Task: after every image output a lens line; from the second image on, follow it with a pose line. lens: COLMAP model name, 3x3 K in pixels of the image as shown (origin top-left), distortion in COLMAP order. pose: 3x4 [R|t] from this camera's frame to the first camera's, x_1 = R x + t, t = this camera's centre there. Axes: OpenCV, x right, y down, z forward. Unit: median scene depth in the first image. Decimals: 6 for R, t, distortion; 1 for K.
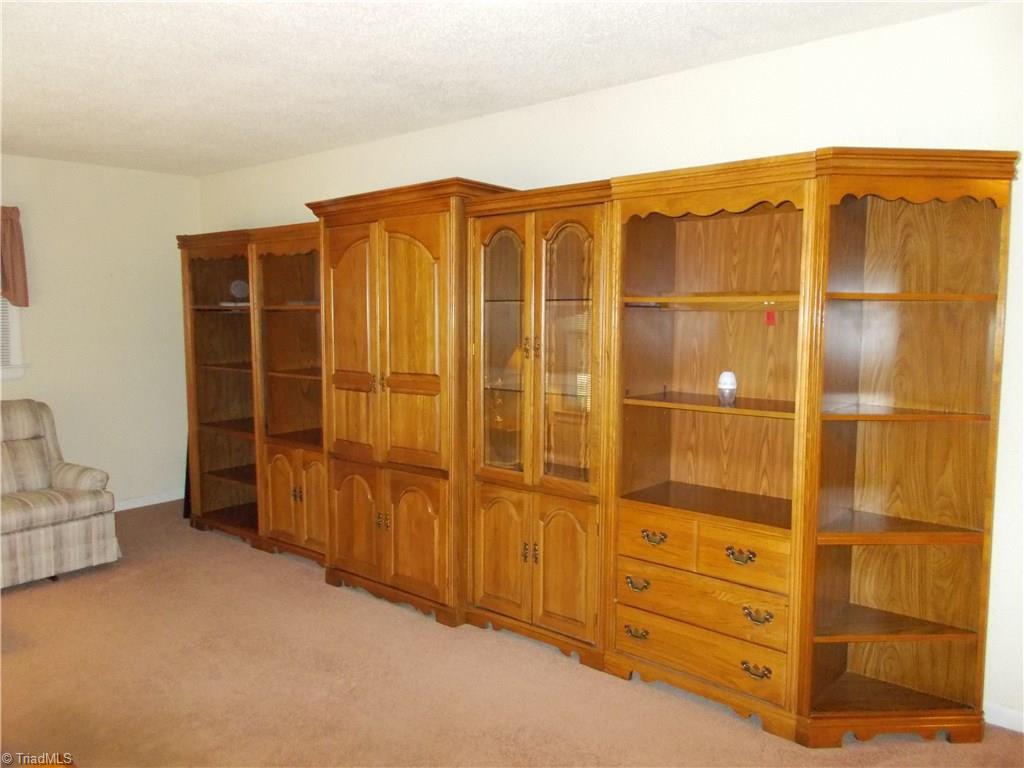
lens RADIAL K [[800.5, 0, 511.3], [0, 800.5, 387.1], [0, 0, 1]] dist [0.031452, -0.028261]
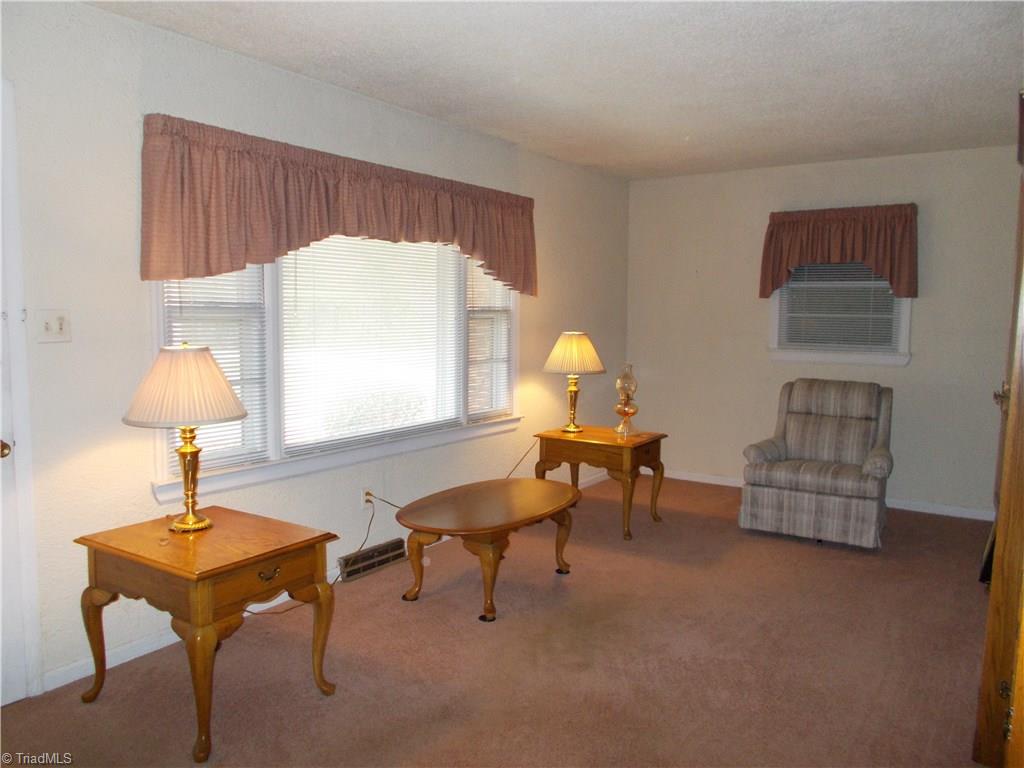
lens RADIAL K [[800.5, 0, 511.6], [0, 800.5, 381.4], [0, 0, 1]] dist [0.031452, -0.028261]
pose [[0.087839, 0.101329, -0.990968, 0.467444], [-0.105635, 0.990151, 0.091883, -0.038320], [0.990518, 0.096610, 0.097677, 0.450929]]
